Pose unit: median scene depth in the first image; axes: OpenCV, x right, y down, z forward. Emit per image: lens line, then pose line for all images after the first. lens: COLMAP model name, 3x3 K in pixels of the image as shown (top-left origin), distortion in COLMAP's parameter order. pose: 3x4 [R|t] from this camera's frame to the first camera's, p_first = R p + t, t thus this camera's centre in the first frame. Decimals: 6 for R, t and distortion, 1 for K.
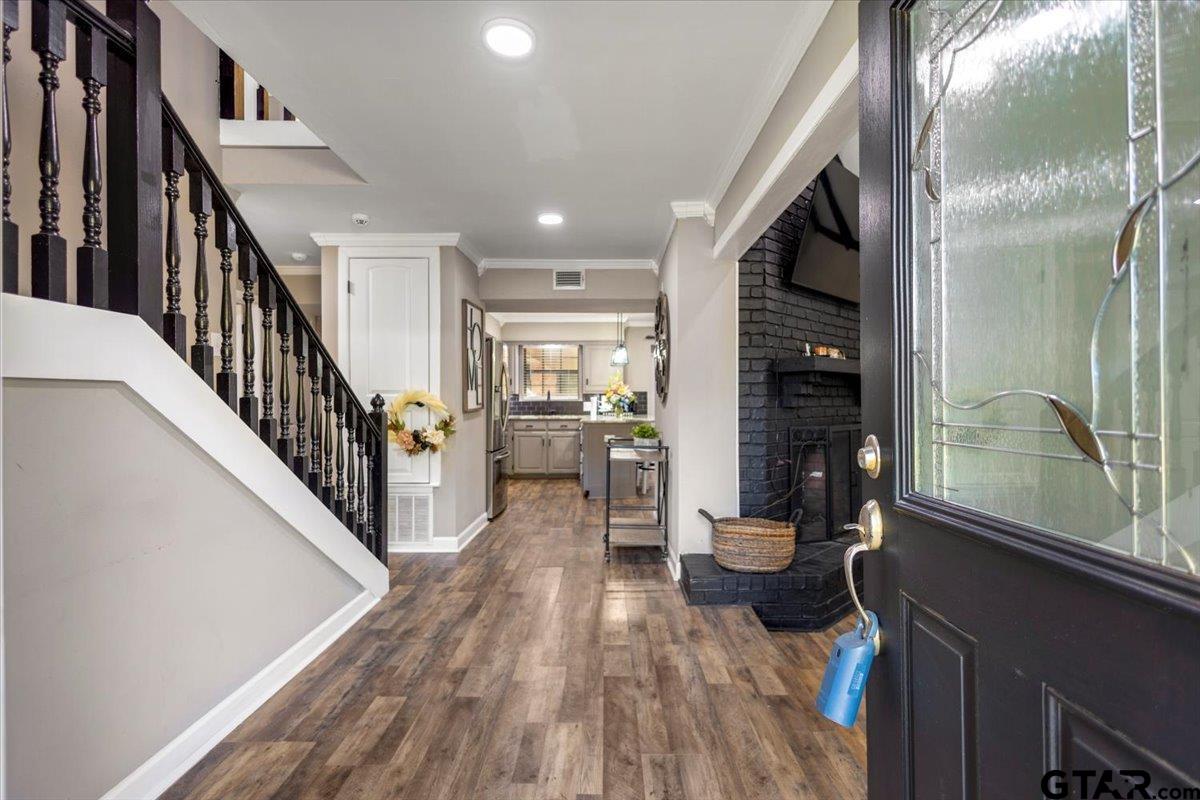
lens RADIAL K [[566.4, 0, 606.4], [0, 566.4, 392.5], [0, 0, 1]] dist [0.007951, -0.000281]
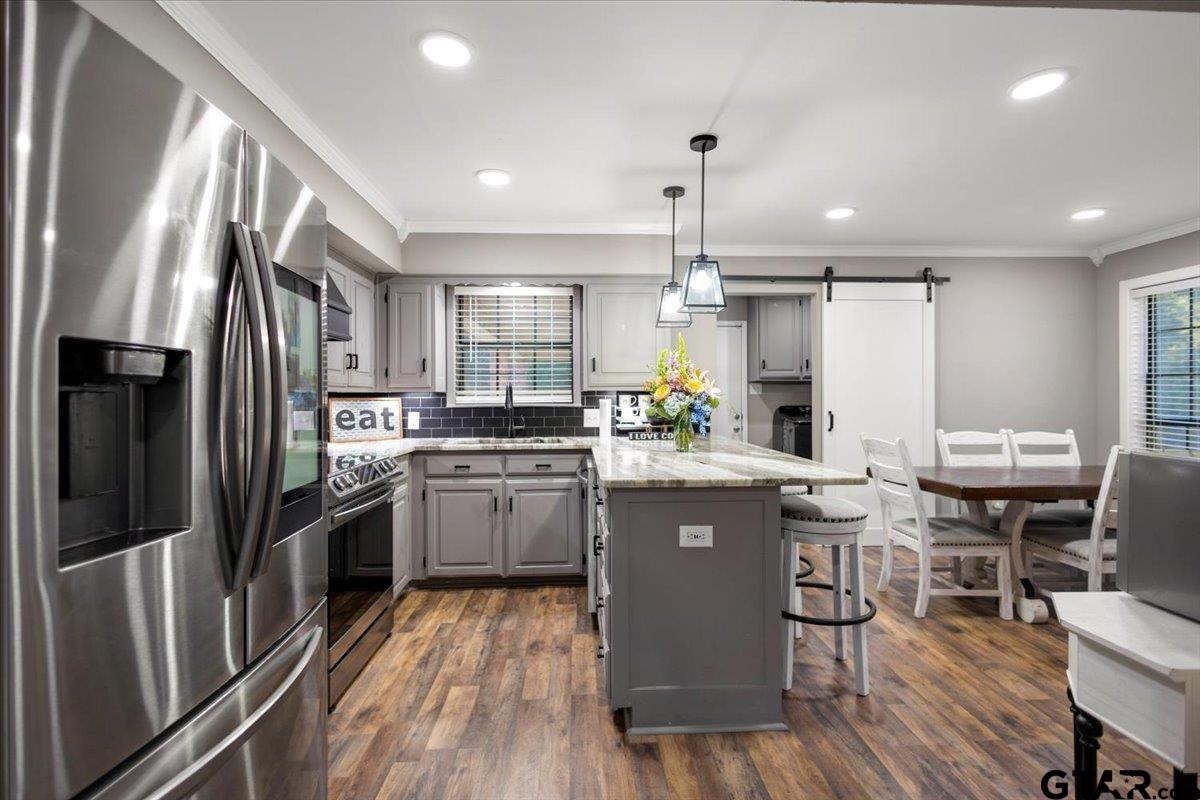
lens RADIAL K [[566.4, 0, 602.0], [0, 566.4, 396.8], [0, 0, 1]] dist [0.007951, -0.000281]
pose [[0.999482, -0.008766, 0.030971, -0.041007], [0.008667, 0.999957, 0.003316, 0.005829], [-0.030998, -0.003046, 0.999515, 0.538978]]
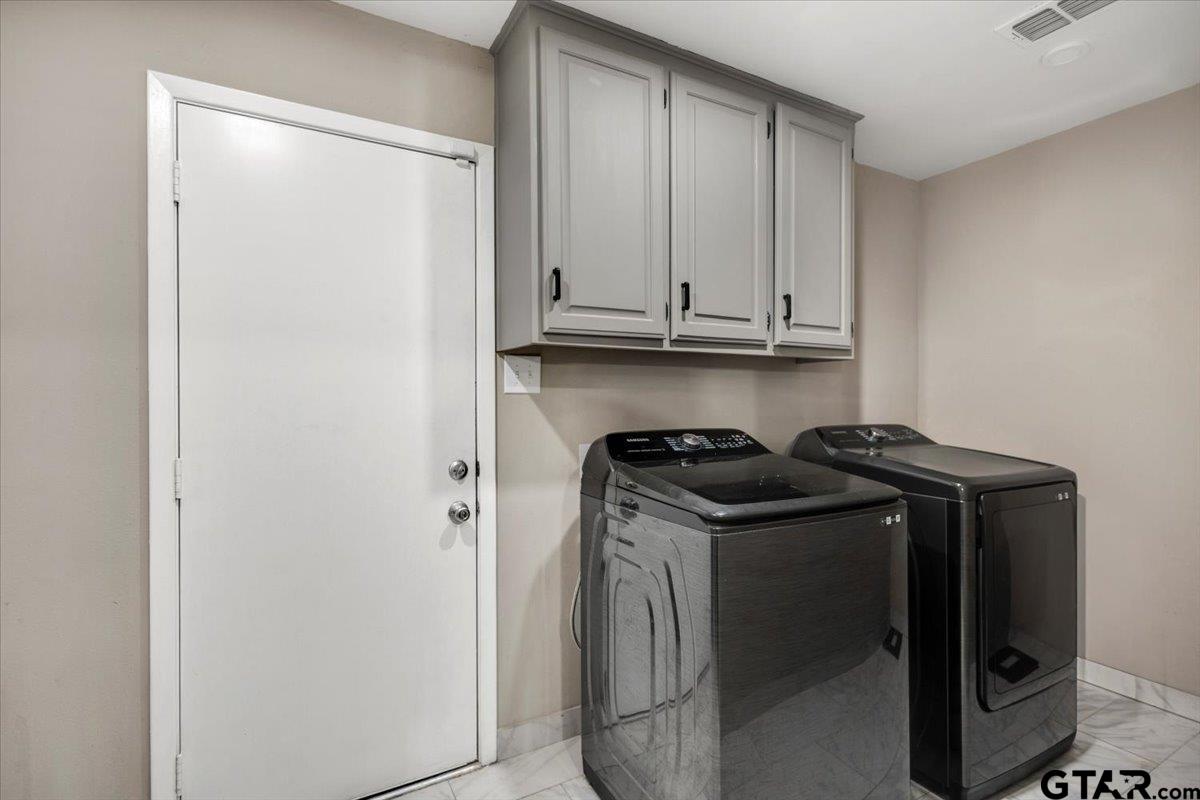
lens RADIAL K [[566.4, 0, 603.0], [0, 566.4, 402.5], [0, 0, 1]] dist [0.007951, -0.000281]
pose [[0.883912, -0.009938, 0.467547, 0.101310], [0.006991, 0.999943, 0.008038, 0.008639], [-0.467601, -0.003837, 0.883932, 1.043027]]
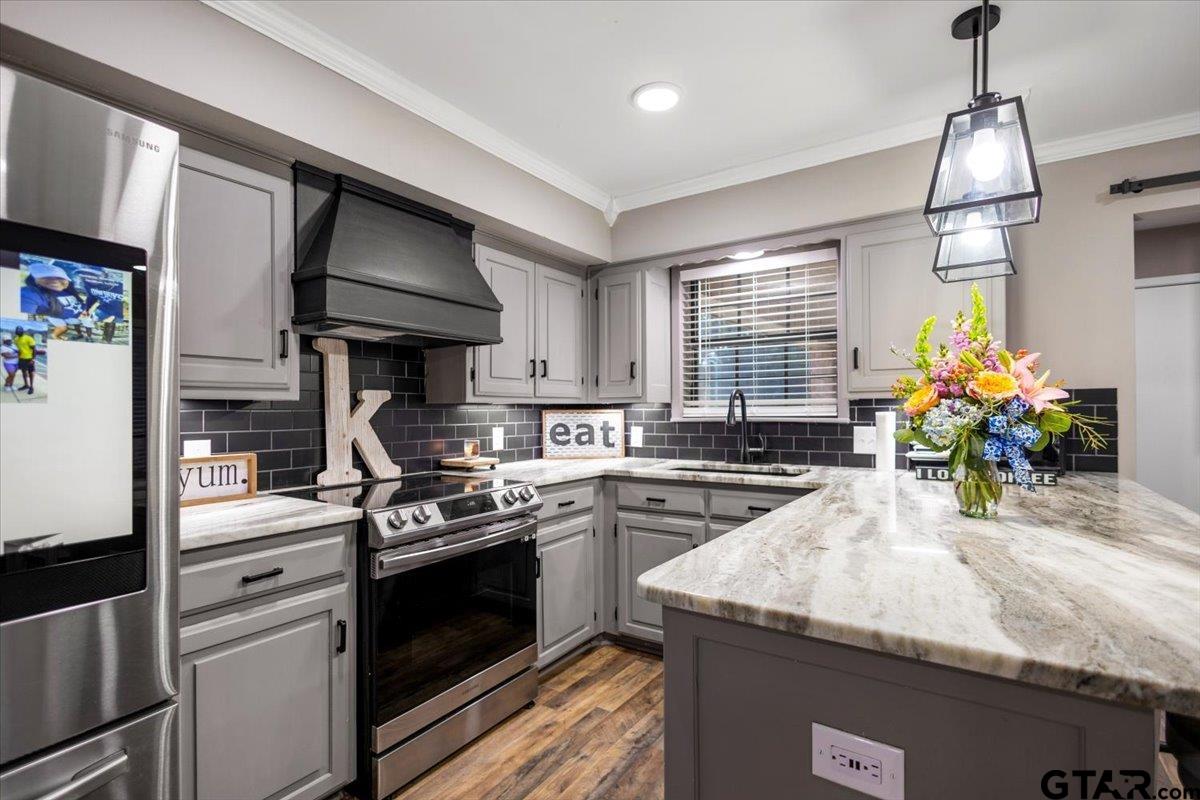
lens RADIAL K [[566.4, 0, 605.9], [0, 566.4, 408.9], [0, 0, 1]] dist [0.007951, -0.000281]
pose [[0.823751, -0.010982, -0.566846, 0.025332], [0.011699, 0.999929, -0.002370, 0.006909], [0.566831, -0.004679, 0.823821, 0.675542]]
